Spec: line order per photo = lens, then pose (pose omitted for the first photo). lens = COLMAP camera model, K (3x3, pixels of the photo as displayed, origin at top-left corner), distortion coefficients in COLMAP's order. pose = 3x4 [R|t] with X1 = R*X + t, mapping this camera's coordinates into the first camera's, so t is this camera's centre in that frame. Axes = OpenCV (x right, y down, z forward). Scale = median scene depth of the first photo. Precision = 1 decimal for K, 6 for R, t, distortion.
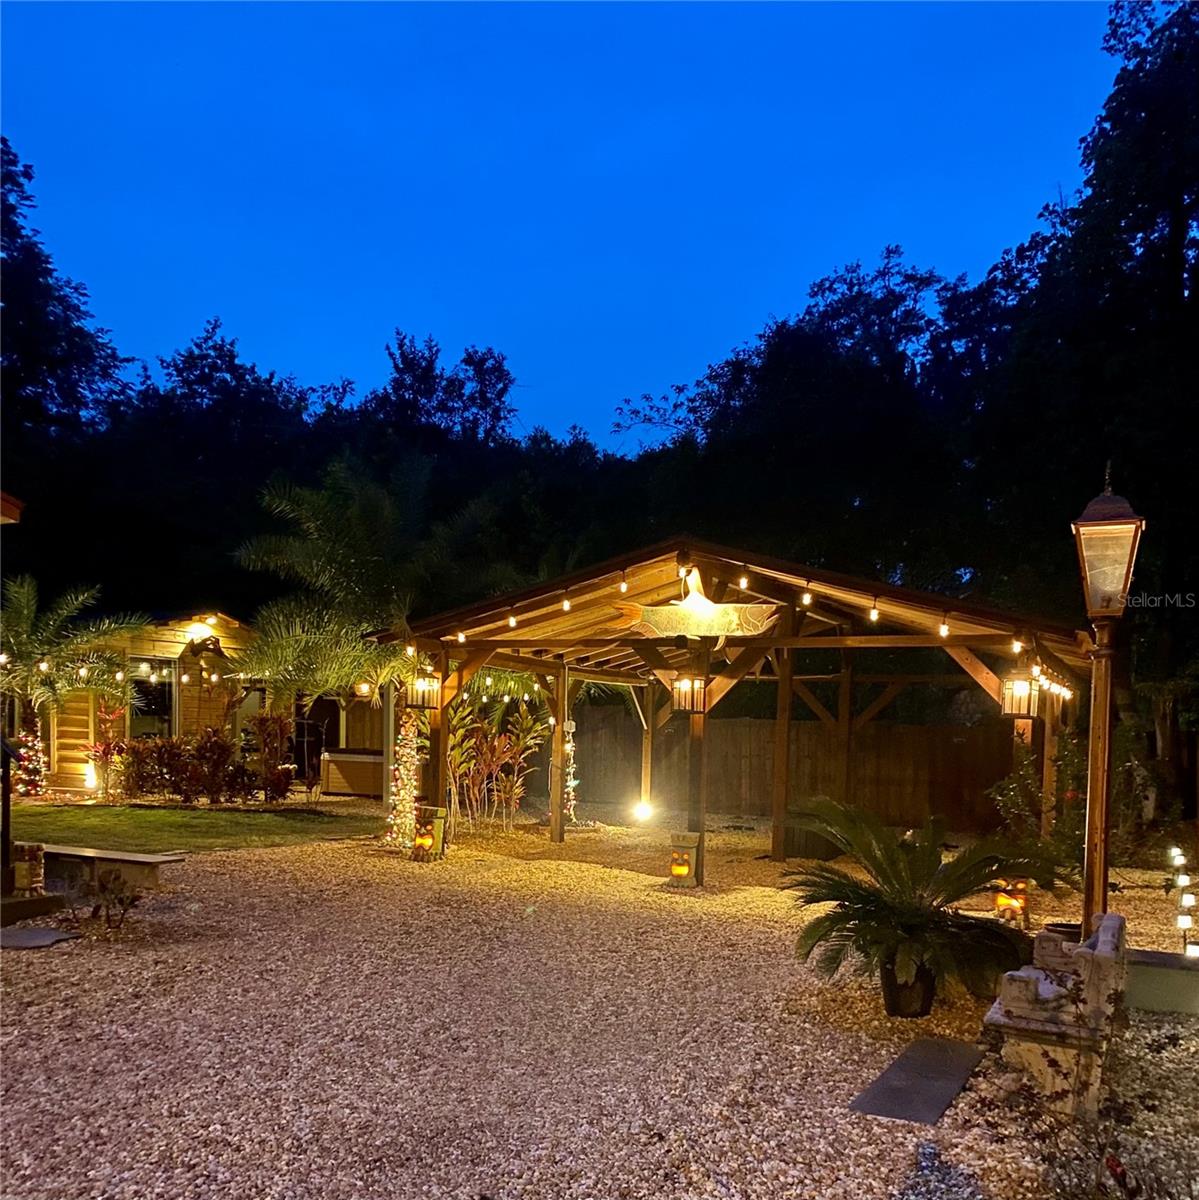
lens RADIAL K [[1180.2, 0, 601.0], [0, 1180.2, 800.5], [0, 0, 1]] dist [0.097294, -0.241082]
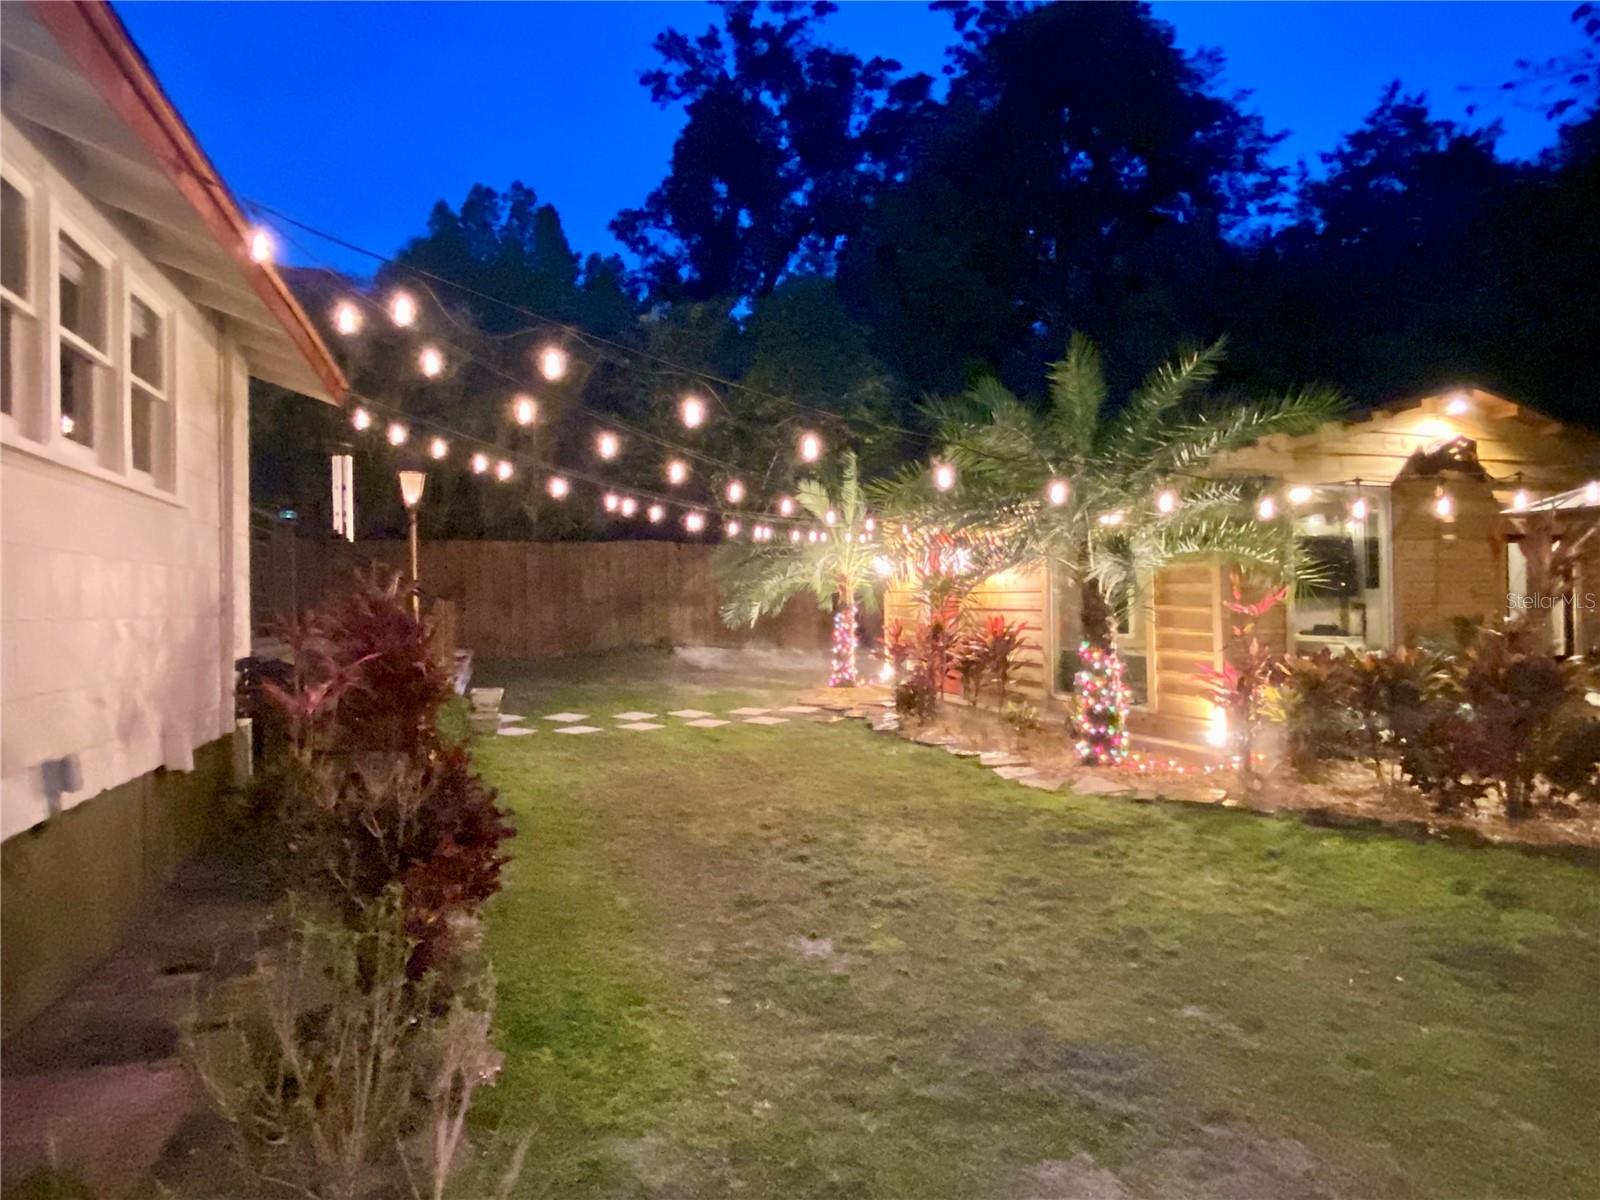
lens RADIAL K [[967.5, 0, 804.2], [0, 967.5, 595.1], [0, 0, 1]] dist [0.092954, -0.117674]
pose [[0.672332, -0.038587, -0.739244, -0.244252], [-0.012138, 0.997932, -0.063130, -0.049323], [0.740151, 0.051417, 0.670472, 0.608945]]
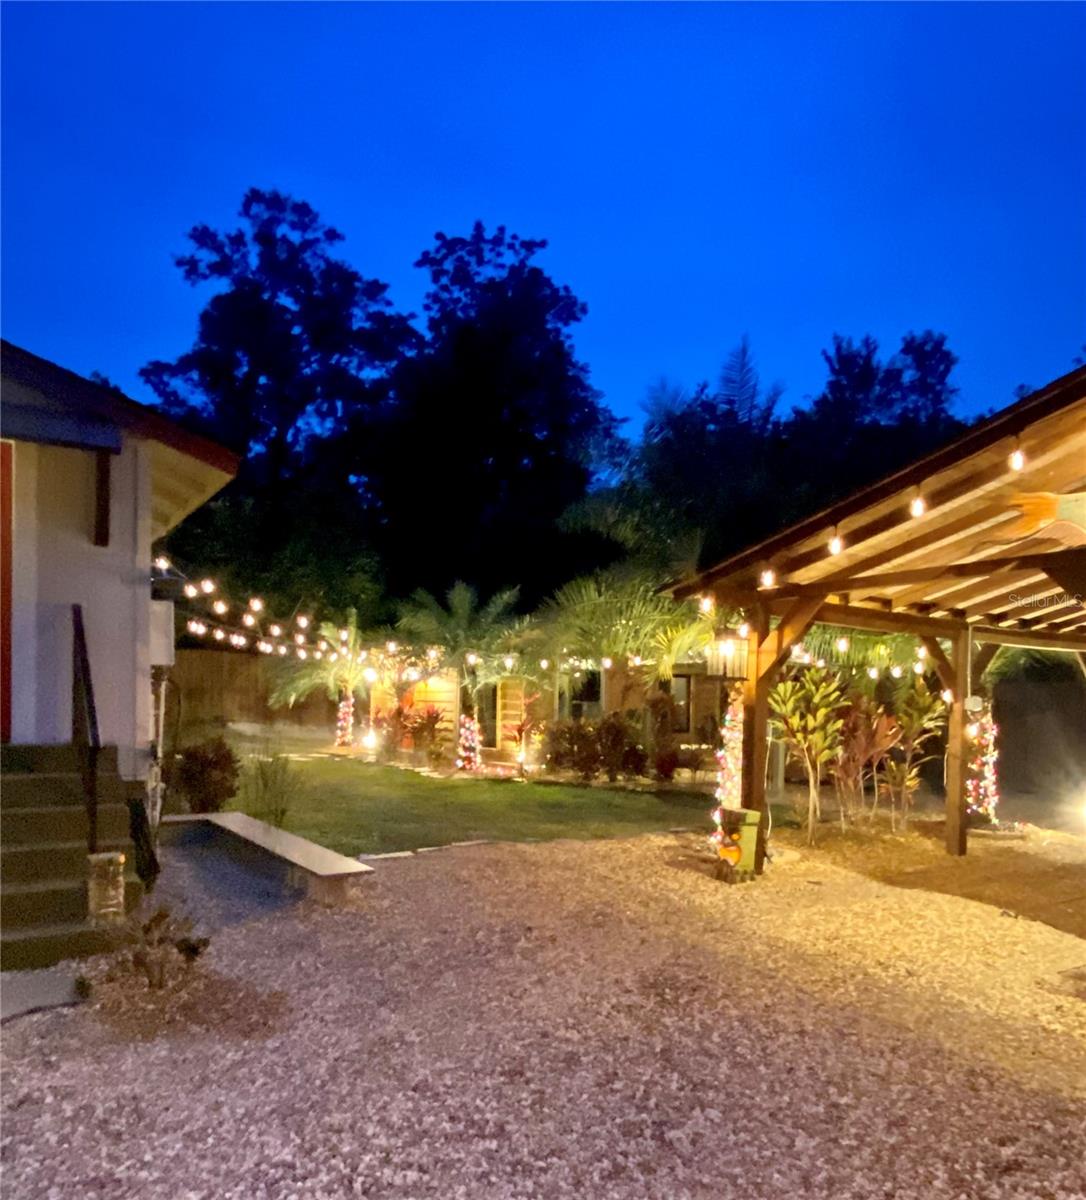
lens RADIAL K [[865.4, 0, 548.4], [0, 865.4, 723.1], [0, 0, 1]] dist [0.093891, -0.130301]
pose [[0.852449, 0.001308, -0.522808, 0.030557], [-0.027160, 0.998757, -0.041787, -0.016167], [0.522104, 0.049821, 0.851425, 0.318783]]
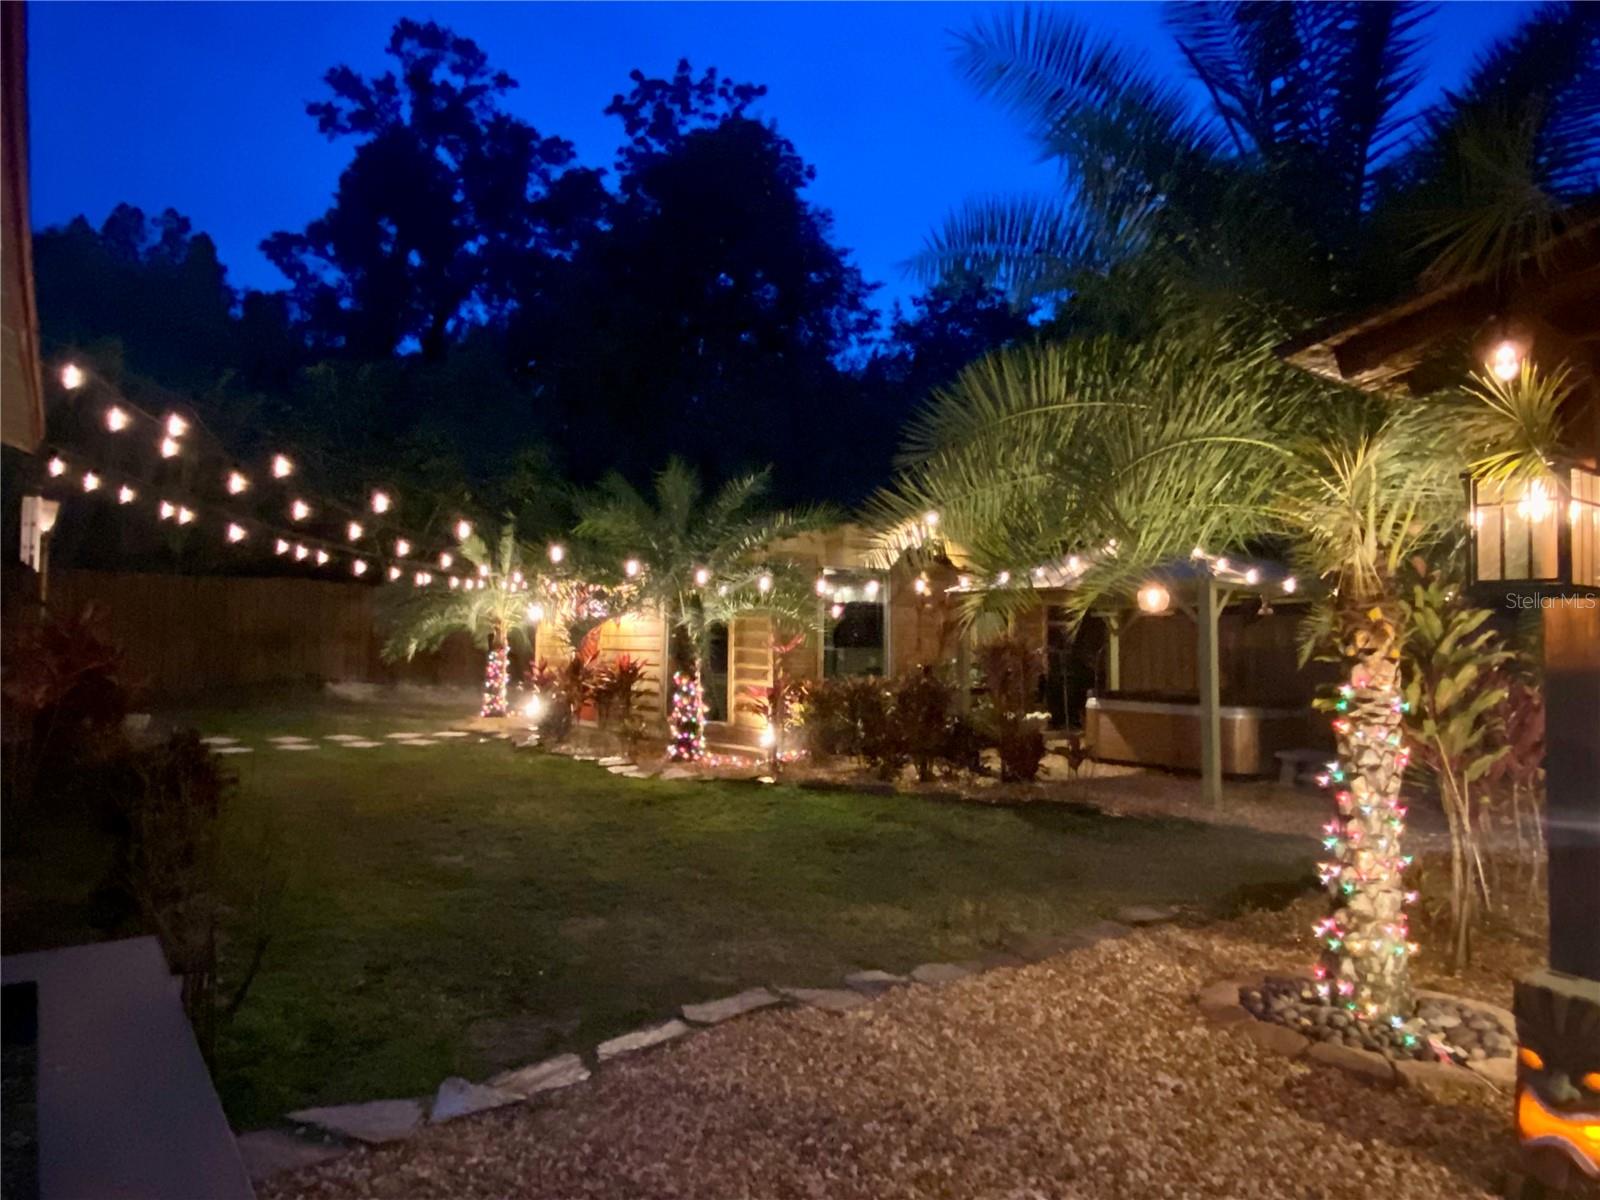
lens RADIAL K [[967.5, 0, 804.2], [0, 967.5, 595.1], [0, 0, 1]] dist [0.092954, -0.117674]
pose [[0.878760, -0.042403, -0.475376, -0.130864], [-0.016586, 0.992730, -0.119212, -0.034488], [0.476975, 0.112644, 0.871669, 0.509734]]
